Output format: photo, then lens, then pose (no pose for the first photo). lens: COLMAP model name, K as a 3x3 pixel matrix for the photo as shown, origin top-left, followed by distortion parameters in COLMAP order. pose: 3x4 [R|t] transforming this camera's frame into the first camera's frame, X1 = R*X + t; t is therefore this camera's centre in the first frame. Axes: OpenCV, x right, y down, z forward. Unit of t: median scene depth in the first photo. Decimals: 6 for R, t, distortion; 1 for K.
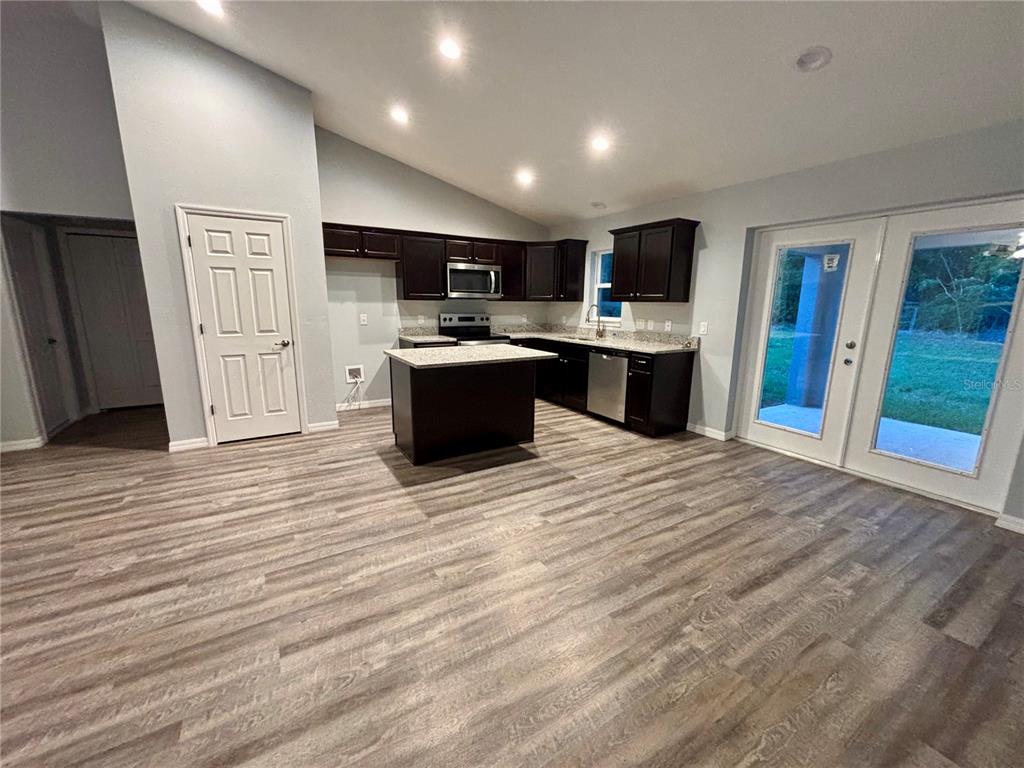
lens RADIAL K [[414.7, 0, 510.7], [0, 414.7, 383.6], [0, 0, 1]] dist [-0.002767, -0.002017]
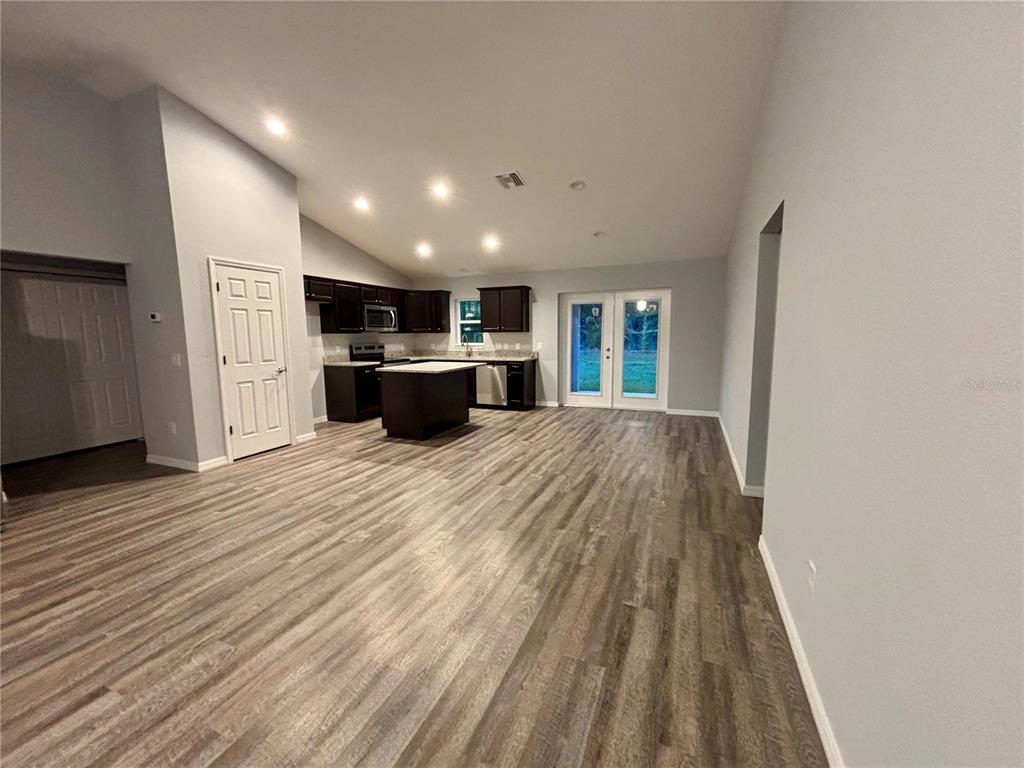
lens RADIAL K [[414.7, 0, 510.9], [0, 414.7, 386.4], [0, 0, 1]] dist [-0.002767, -0.002017]
pose [[0.808504, -0.091756, 0.581294, -0.708670], [0.132032, 0.990871, -0.027233, 0.072354], [-0.573489, 0.098767, 0.813238, -0.370095]]
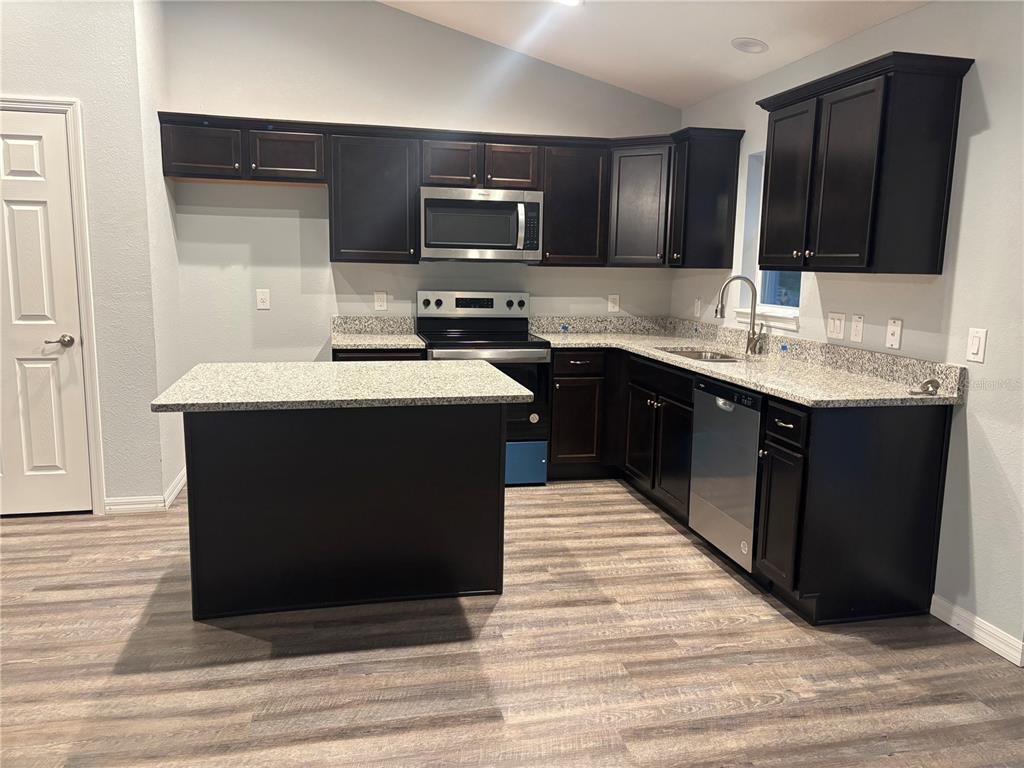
lens RADIAL K [[774.6, 0, 511.5], [0, 774.6, 379.5], [0, 0, 1]] dist [0.011713, -0.010083]
pose [[0.951832, 0.054187, -0.301793, 0.293945], [-0.069625, 0.996746, -0.040625, -0.047839], [0.298610, 0.059680, 0.952507, 0.232345]]
